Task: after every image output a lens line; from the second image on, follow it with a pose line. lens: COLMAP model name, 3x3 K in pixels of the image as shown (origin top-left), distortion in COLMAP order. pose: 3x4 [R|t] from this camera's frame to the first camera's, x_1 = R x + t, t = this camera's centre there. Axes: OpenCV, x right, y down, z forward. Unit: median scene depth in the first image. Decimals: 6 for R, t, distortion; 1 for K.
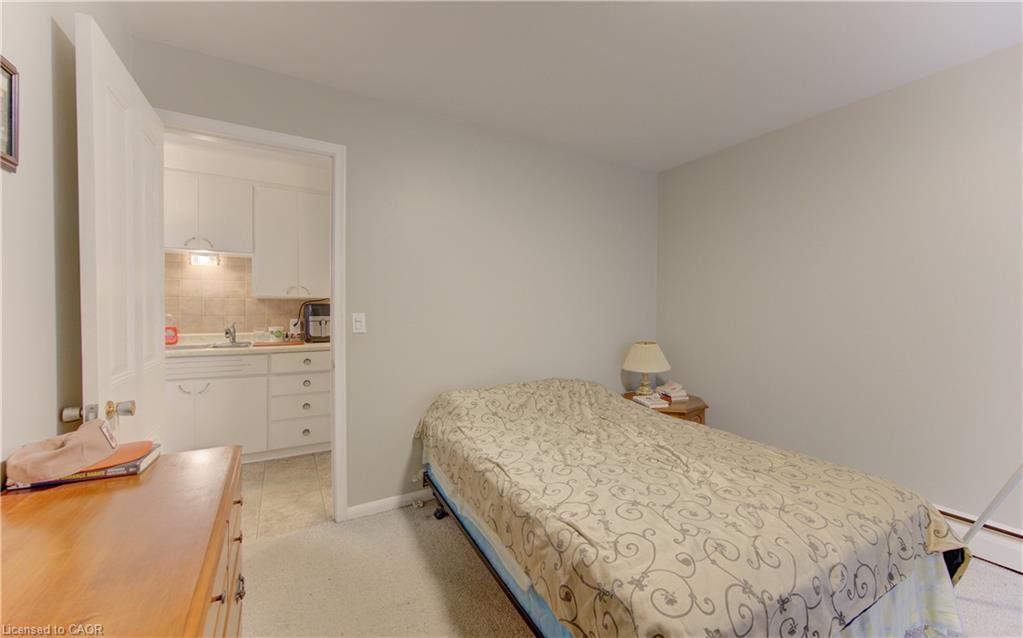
lens RADIAL K [[407.4, 0, 514.6], [0, 407.4, 313.2], [0, 0, 1]] dist [0.001082, 0.000053]
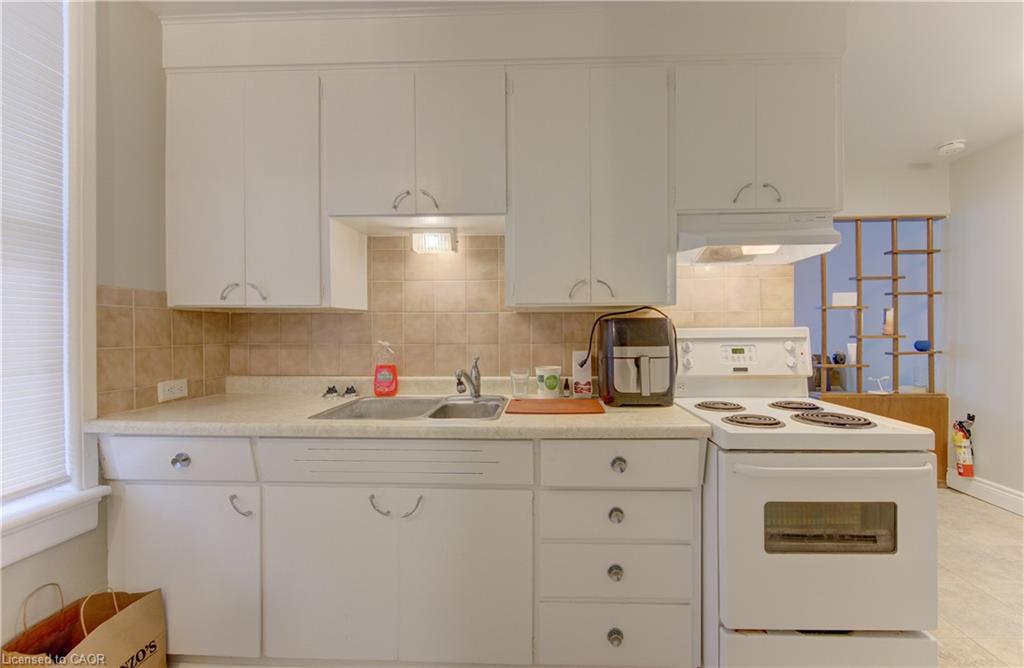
lens RADIAL K [[429.1, 0, 516.4], [0, 429.1, 334.5], [0, 0, 1]] dist [-0.000119, 0.000000]
pose [[0.830580, -0.006991, -0.556855, -0.332063], [0.003323, 0.999966, -0.007597, -0.002708], [0.556889, 0.004459, 0.830575, 0.554484]]
